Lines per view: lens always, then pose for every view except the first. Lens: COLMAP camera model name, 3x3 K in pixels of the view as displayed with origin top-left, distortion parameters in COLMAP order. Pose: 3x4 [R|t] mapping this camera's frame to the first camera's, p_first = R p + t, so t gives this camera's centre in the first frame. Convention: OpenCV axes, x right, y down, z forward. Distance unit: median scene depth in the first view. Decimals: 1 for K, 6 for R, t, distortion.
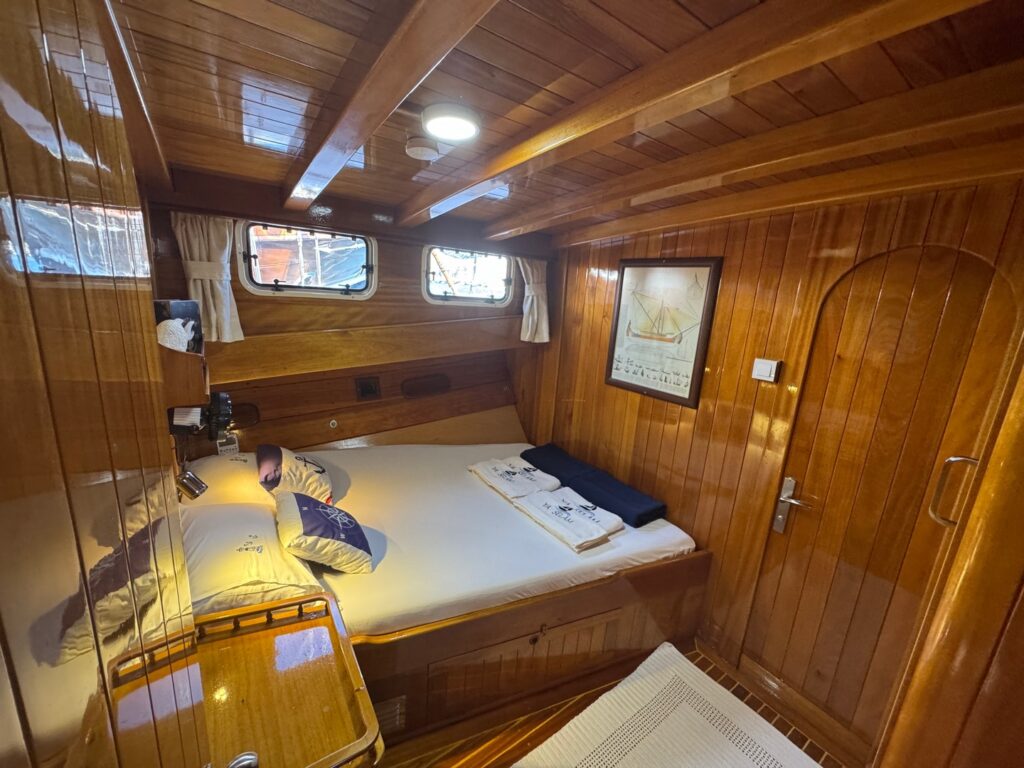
lens RADIAL K [[407.4, 0, 512.0], [0, 407.4, 384.0], [0, 0, 1]] dist [-0.002413, -0.000519]
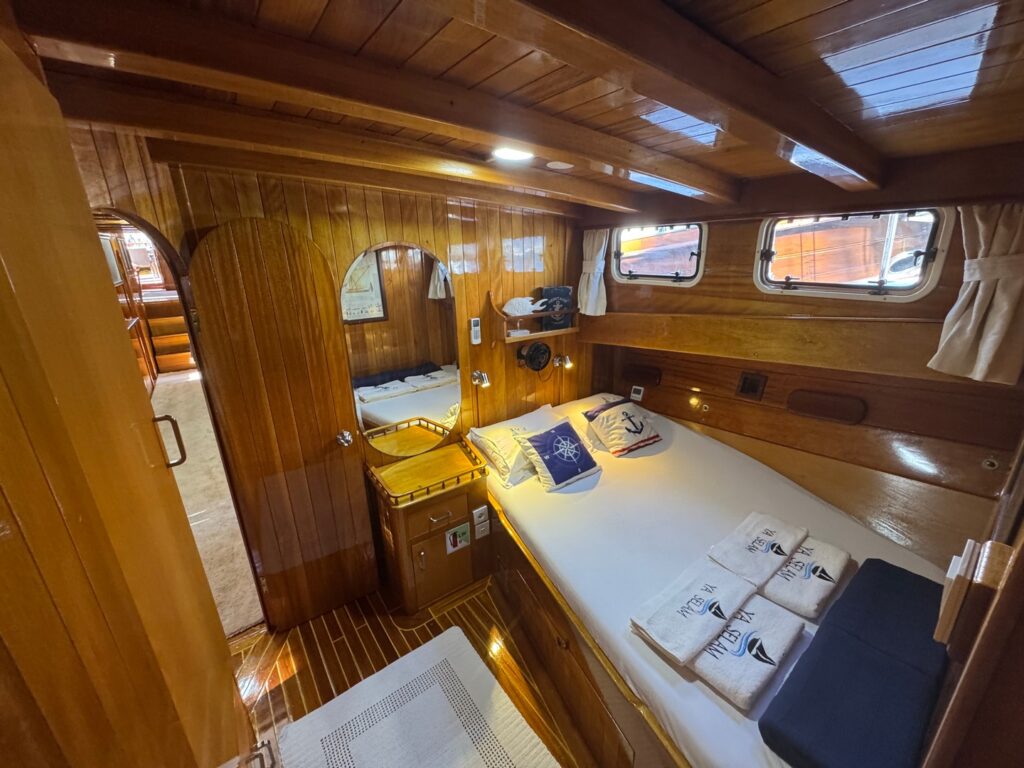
lens RADIAL K [[406.7, 0, 512.0], [0, 406.7, 384.0], [0, 0, 1]] dist [-0.002774, -0.000122]
pose [[0.025484, 0.243202, -0.969641, 0.720656], [-0.197856, 0.951995, 0.233576, -0.139753], [0.979900, 0.185897, 0.072380, 0.600657]]
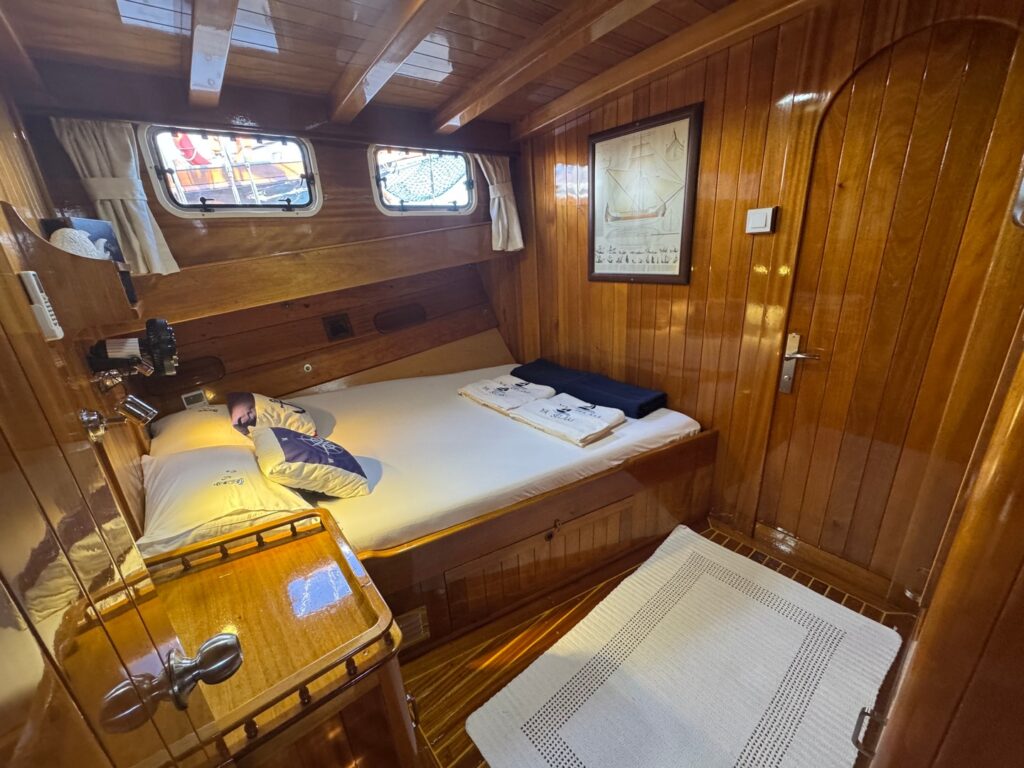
lens RADIAL K [[406.7, 0, 512.0], [0, 406.7, 384.0], [0, 0, 1]] dist [-0.002774, -0.000122]
pose [[0.989113, -0.144914, 0.025619, -0.005131], [0.141155, 0.983486, 0.113267, 0.127656], [-0.041610, -0.108418, 0.993234, 0.067199]]
